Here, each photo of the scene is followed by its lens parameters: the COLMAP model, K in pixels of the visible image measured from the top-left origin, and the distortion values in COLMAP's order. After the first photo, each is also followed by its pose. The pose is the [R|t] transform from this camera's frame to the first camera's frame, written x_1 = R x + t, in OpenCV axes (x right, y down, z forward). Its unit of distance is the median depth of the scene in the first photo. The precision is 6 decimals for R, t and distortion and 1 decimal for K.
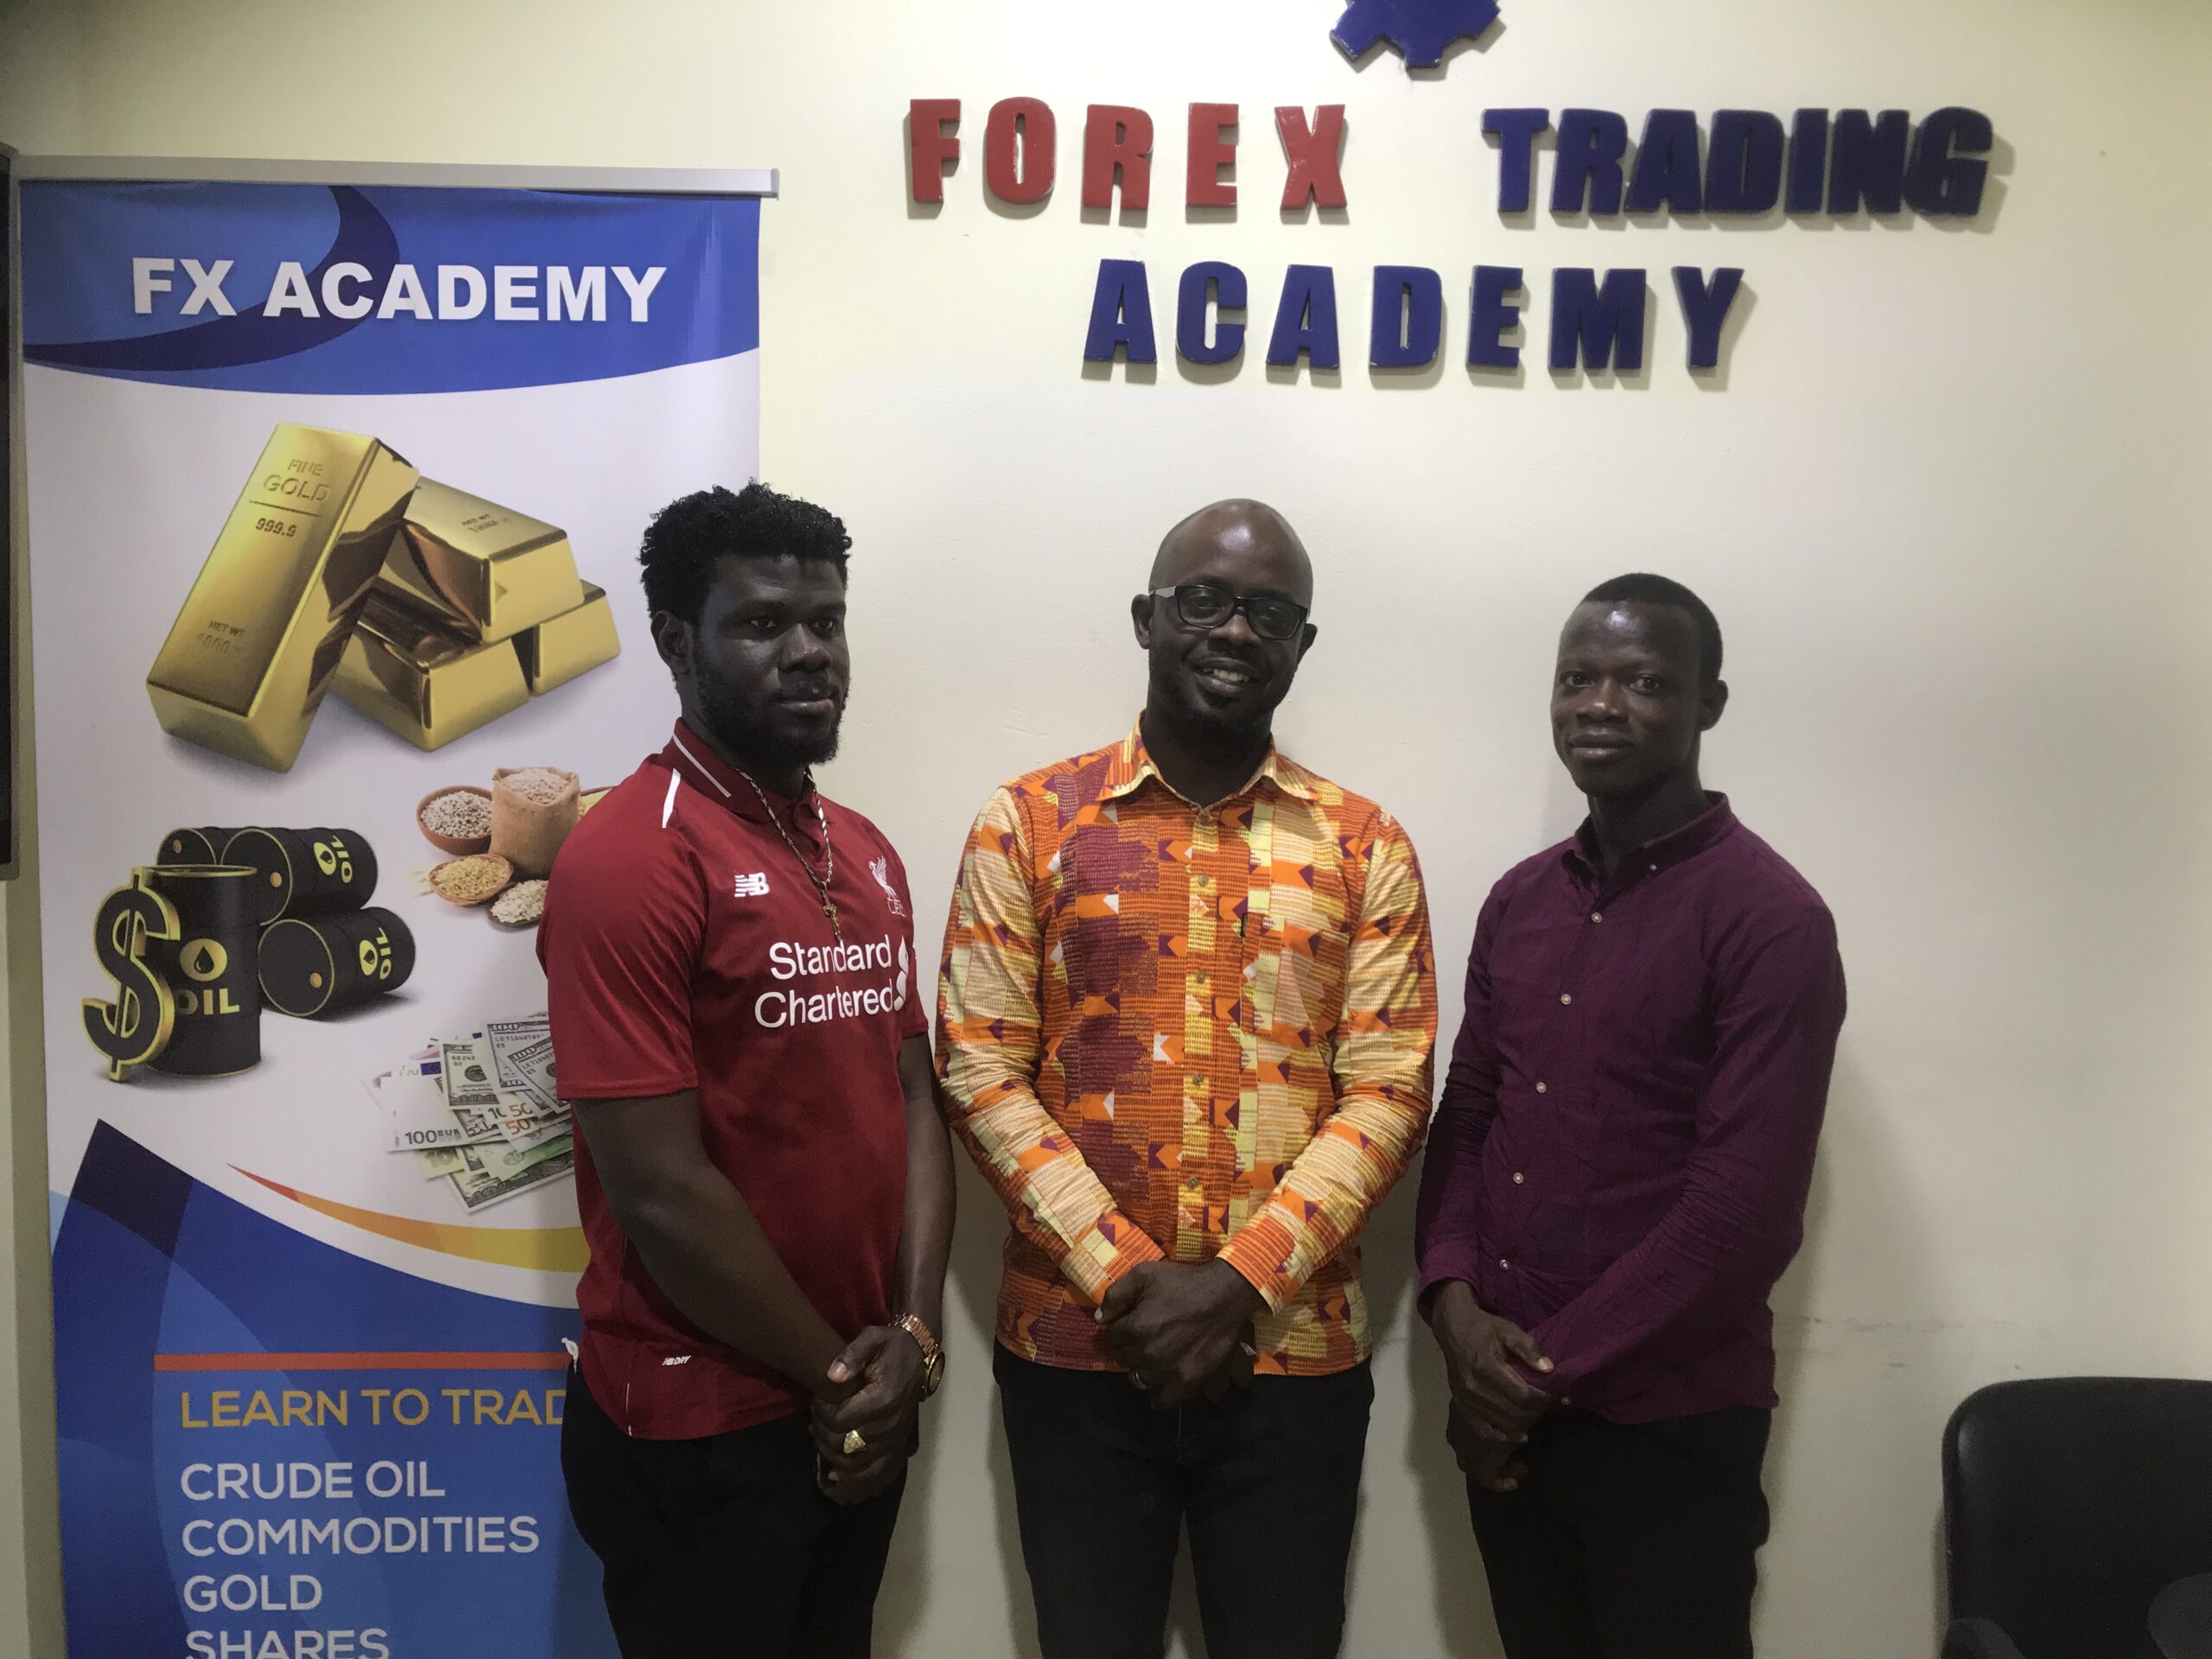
lens RADIAL K [[1823.1, 0, 1105.7], [0, 1823.1, 836.7], [0, 0, 1]] dist [0.008938, -0.051054]
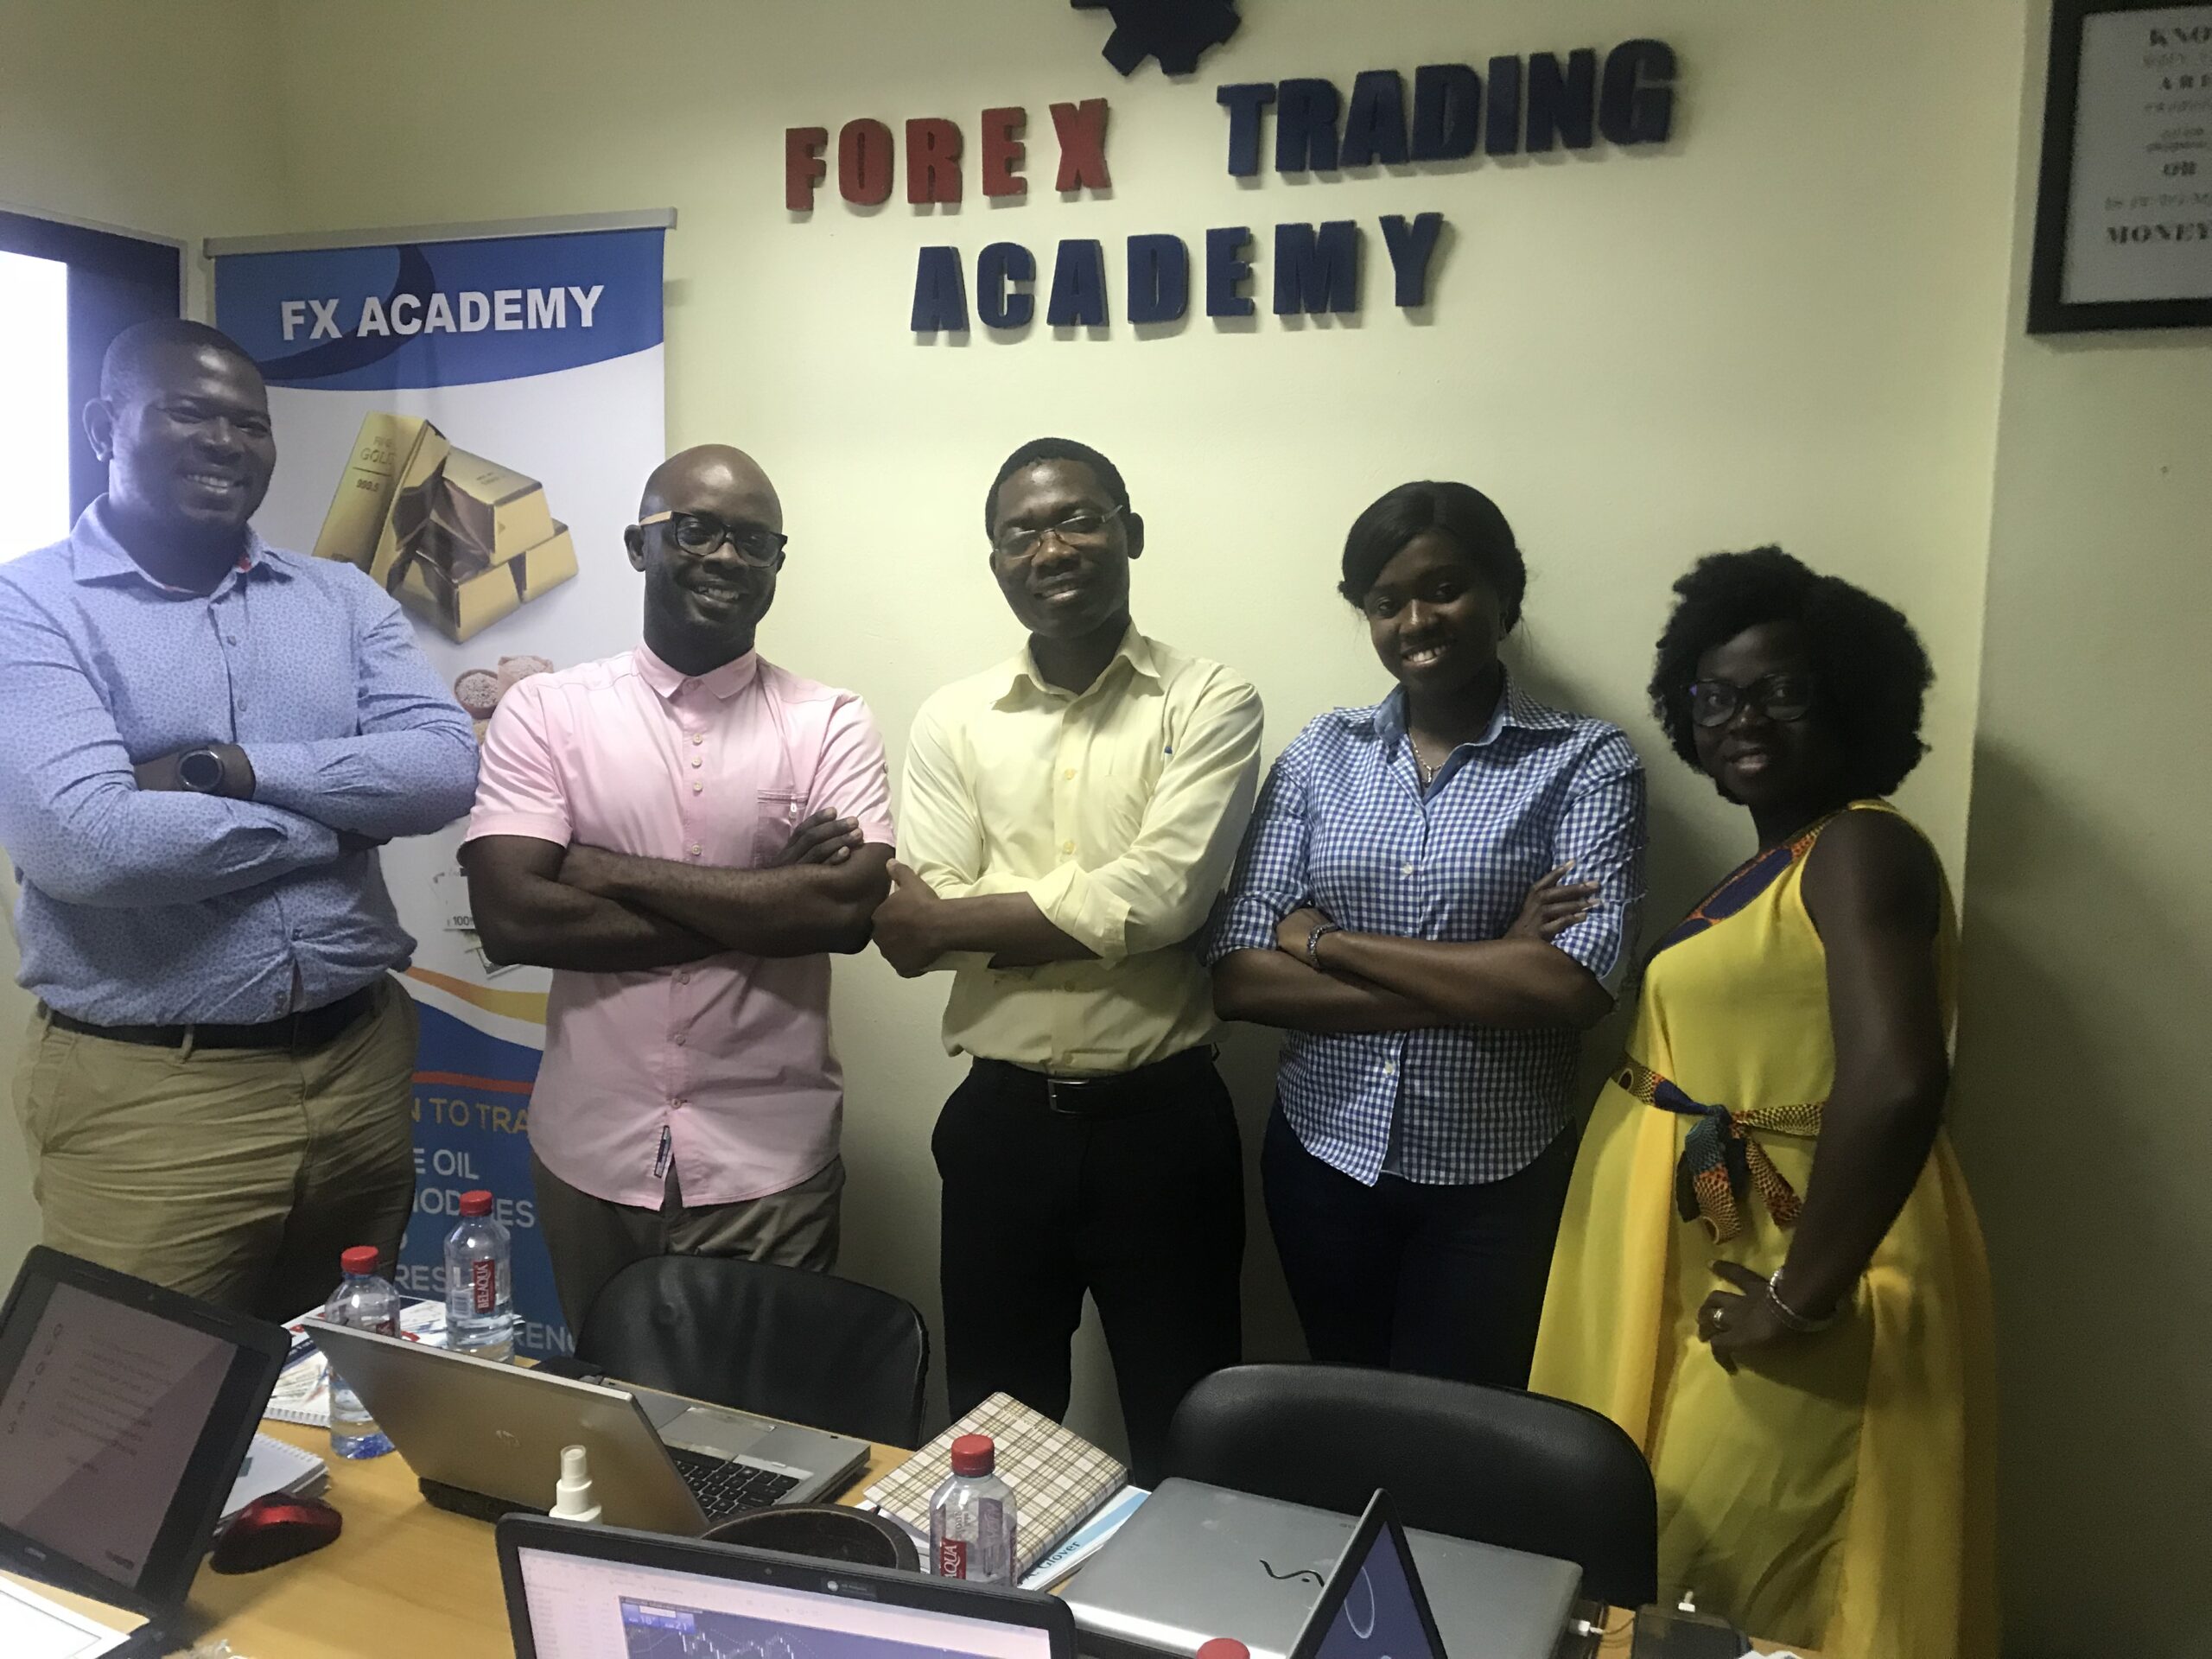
lens RADIAL K [[1823.1, 0, 1120.3], [0, 1823.1, 842.2], [0, 0, 1]] dist [0.008938, -0.051054]
pose [[0.930223, 0.043026, -0.364463, 0.587628], [-0.026899, 0.998426, 0.049213, 0.021116], [0.366007, -0.035975, 0.929917, -0.112145]]
